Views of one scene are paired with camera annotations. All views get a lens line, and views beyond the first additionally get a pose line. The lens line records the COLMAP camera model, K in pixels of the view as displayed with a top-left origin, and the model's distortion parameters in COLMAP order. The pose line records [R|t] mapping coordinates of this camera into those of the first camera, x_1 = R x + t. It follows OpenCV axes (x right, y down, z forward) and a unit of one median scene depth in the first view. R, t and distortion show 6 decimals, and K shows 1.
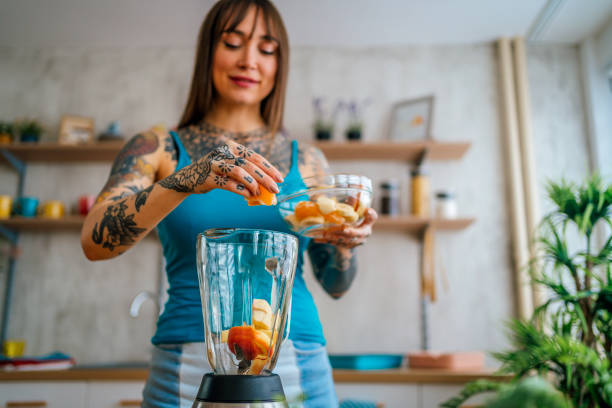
lens RADIAL K [[606.6, 0, 304.5], [0, 606.6, 196.9], [0, 0, 1]] dist [0.004058, 0.028566]
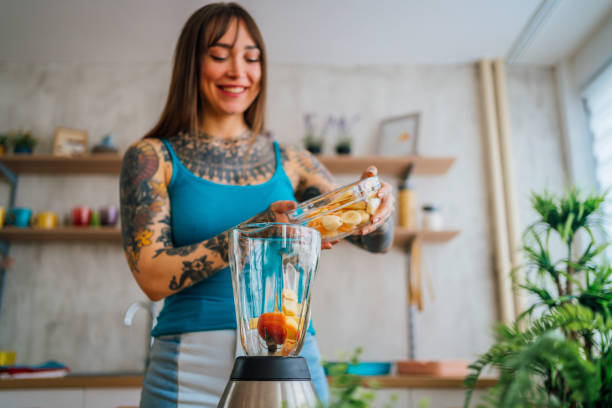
lens RADIAL K [[606.2, 0, 308.8], [0, 606.2, 196.3], [0, 0, 1]] dist [0.008197, 0.016092]
pose [[0.998936, 0.006529, 0.045660, -0.031226], [-0.005090, 0.999489, -0.031560, 0.013474], [-0.045843, 0.031294, 0.998458, -0.036099]]
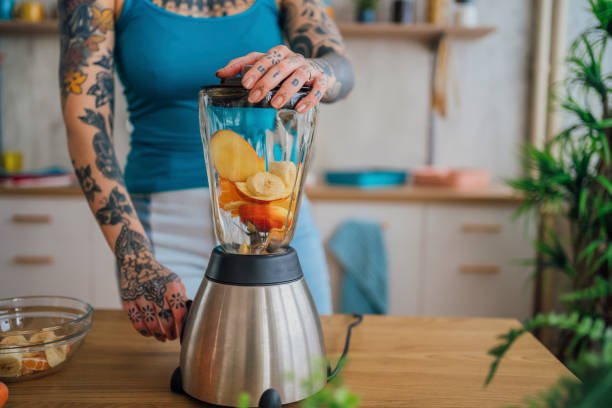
lens RADIAL K [[606.6, 0, 304.5], [0, 606.6, 196.9], [0, 0, 1]] dist [0.004058, 0.028566]
pose [[0.999960, 0.006793, 0.005795, -0.012769], [-0.008329, 0.943522, 0.331205, -0.028595], [-0.003218, -0.331240, 0.943541, 0.065275]]
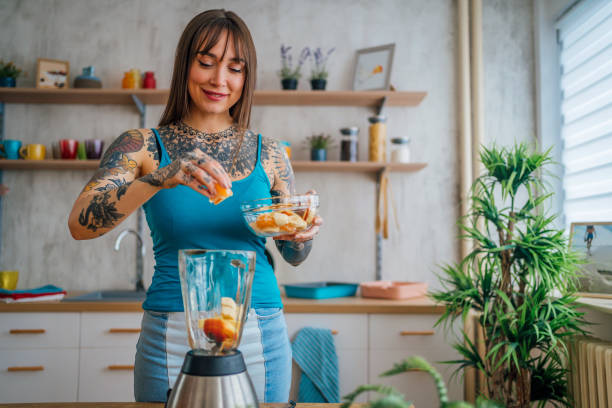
lens RADIAL K [[606.2, 0, 308.8], [0, 606.2, 196.3], [0, 0, 1]] dist [0.008197, 0.016092]
pose [[0.998747, 0.001231, 0.050038, 0.014354], [-0.009401, 0.986521, 0.163365, -0.101017], [-0.049163, -0.163630, 0.985296, -0.107229]]
